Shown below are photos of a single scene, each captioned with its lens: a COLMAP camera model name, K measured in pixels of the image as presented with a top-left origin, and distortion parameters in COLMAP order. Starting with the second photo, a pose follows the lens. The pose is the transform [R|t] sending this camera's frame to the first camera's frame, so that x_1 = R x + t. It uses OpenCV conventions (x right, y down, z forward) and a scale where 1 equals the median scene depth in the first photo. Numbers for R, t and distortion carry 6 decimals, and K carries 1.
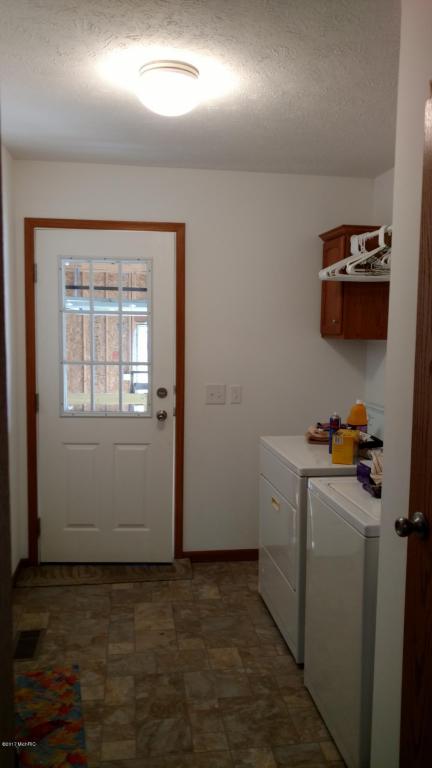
lens RADIAL K [[593.1, 0, 216.8], [0, 593.1, 386.1], [0, 0, 1]] dist [0.025860, -0.024298]
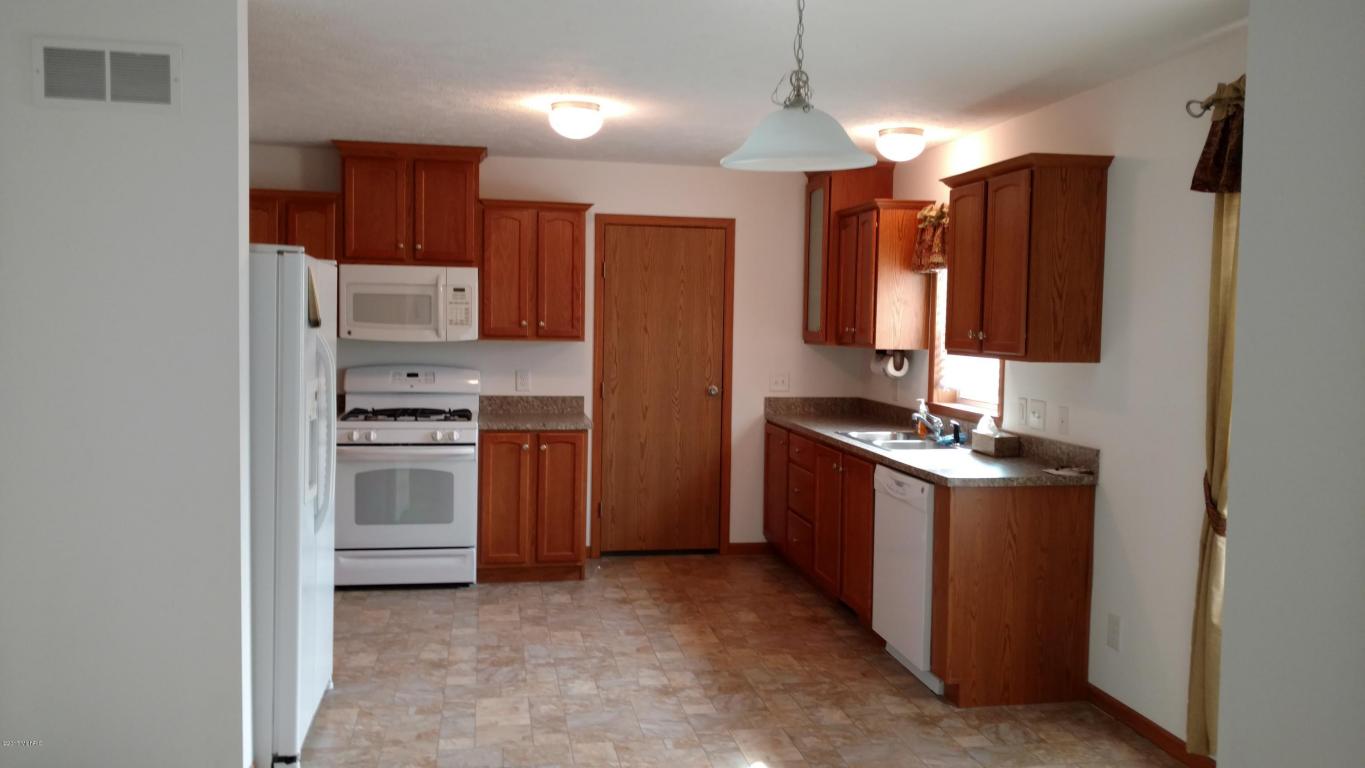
lens RADIAL K [[1054.1, 0, 684.3], [0, 1054.1, 377.1], [0, 0, 1]] dist [0.025860, -0.024298]
pose [[0.999126, 0.005856, 0.041379, 0.138410], [-0.004286, 0.999271, -0.037943, 0.075243], [-0.041572, 0.037732, 0.998423, -0.839331]]
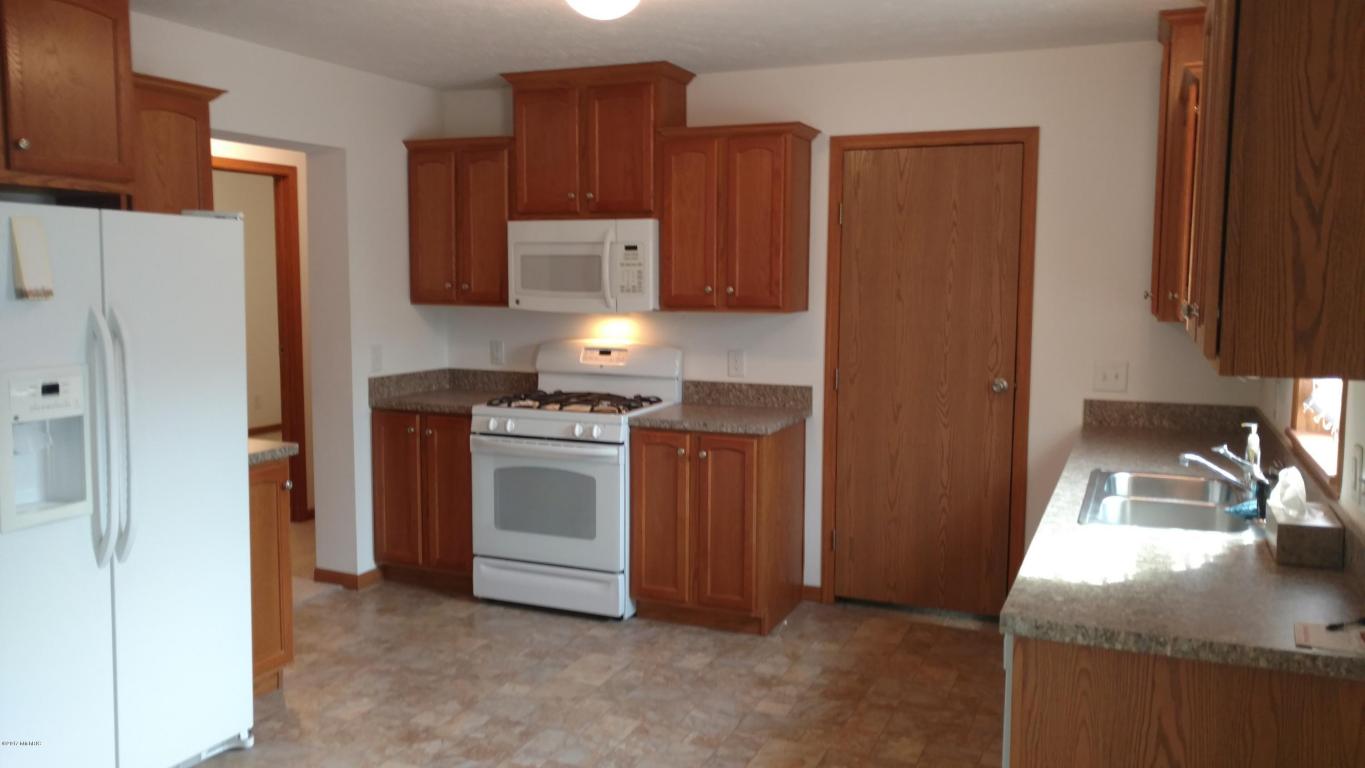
lens RADIAL K [[1054.1, 0, 683.4], [0, 1054.1, 380.1], [0, 0, 1]] dist [0.025860, -0.024298]
pose [[0.853178, 0.045198, -0.519659, 0.745603], [-0.044036, 0.998924, 0.014584, 0.002204], [0.519758, 0.010441, 0.854250, -0.079093]]
